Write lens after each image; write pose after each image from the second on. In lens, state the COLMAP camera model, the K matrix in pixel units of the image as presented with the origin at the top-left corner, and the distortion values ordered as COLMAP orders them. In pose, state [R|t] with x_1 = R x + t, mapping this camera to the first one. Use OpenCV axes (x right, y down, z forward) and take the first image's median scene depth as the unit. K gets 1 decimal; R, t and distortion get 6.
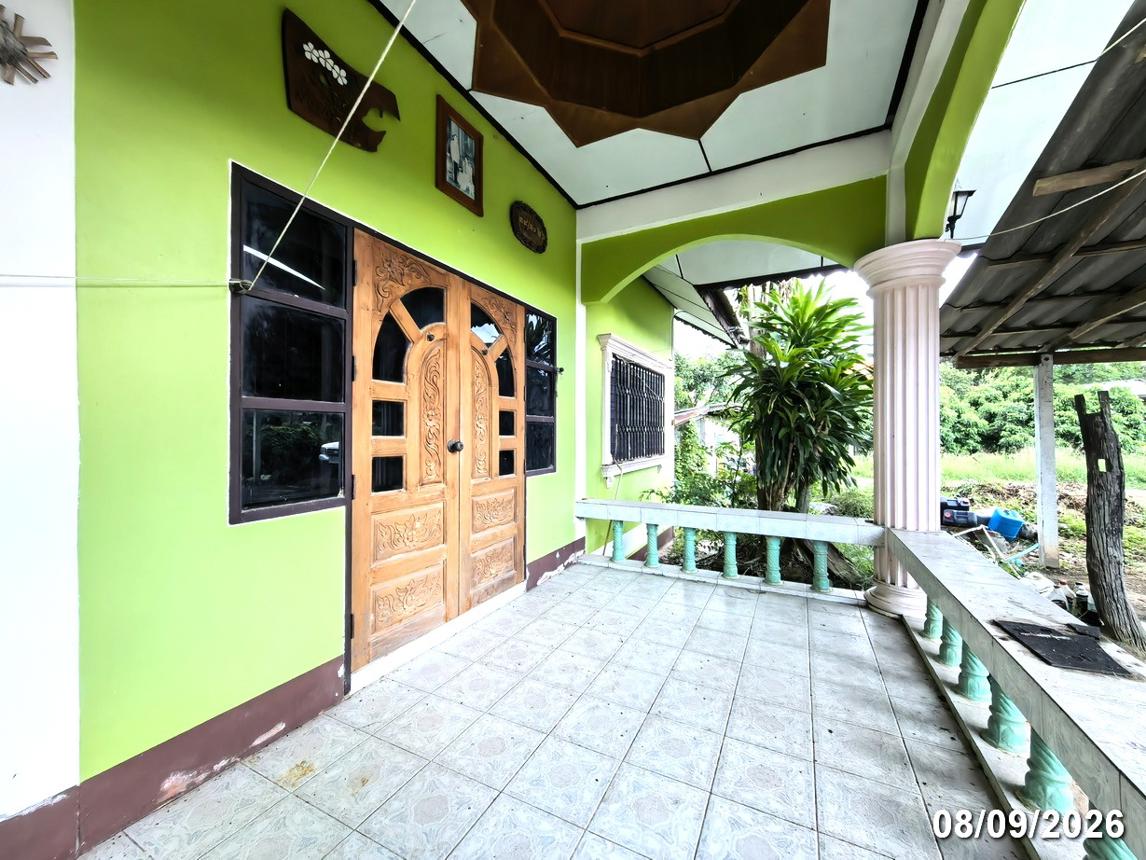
lens RADIAL K [[447.8, 0, 574.6], [0, 447.8, 431.2], [0, 0, 1]] dist [0.011768, -0.000476]
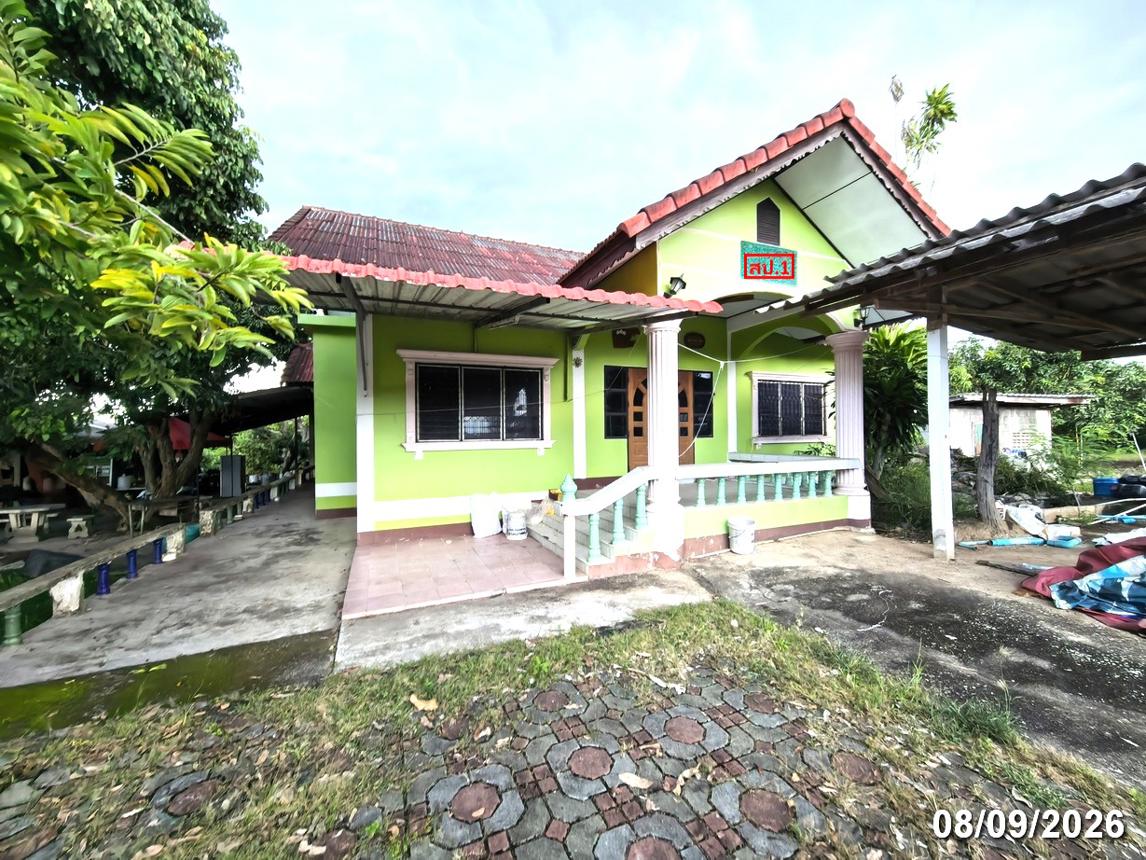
lens RADIAL K [[447.8, 0, 575.1], [0, 447.8, 435.7], [0, 0, 1]] dist [0.011768, -0.000476]
pose [[0.772384, -0.009240, -0.635088, 1.477399], [0.014545, 0.999889, 0.003142, 0.105385], [0.634989, -0.011664, 0.772433, -2.104689]]
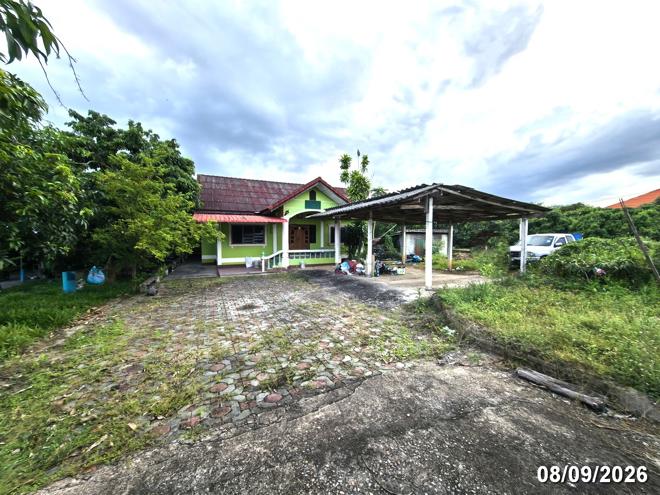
lens RADIAL K [[257.9, 0, 331.7], [0, 257.9, 244.2], [0, 0, 1]] dist [0.011768, -0.000476]
pose [[0.806978, 0.006303, -0.590548, 7.507449], [0.007122, 0.999766, 0.020403, -0.043809], [0.590539, -0.020671, 0.806745, -6.120058]]
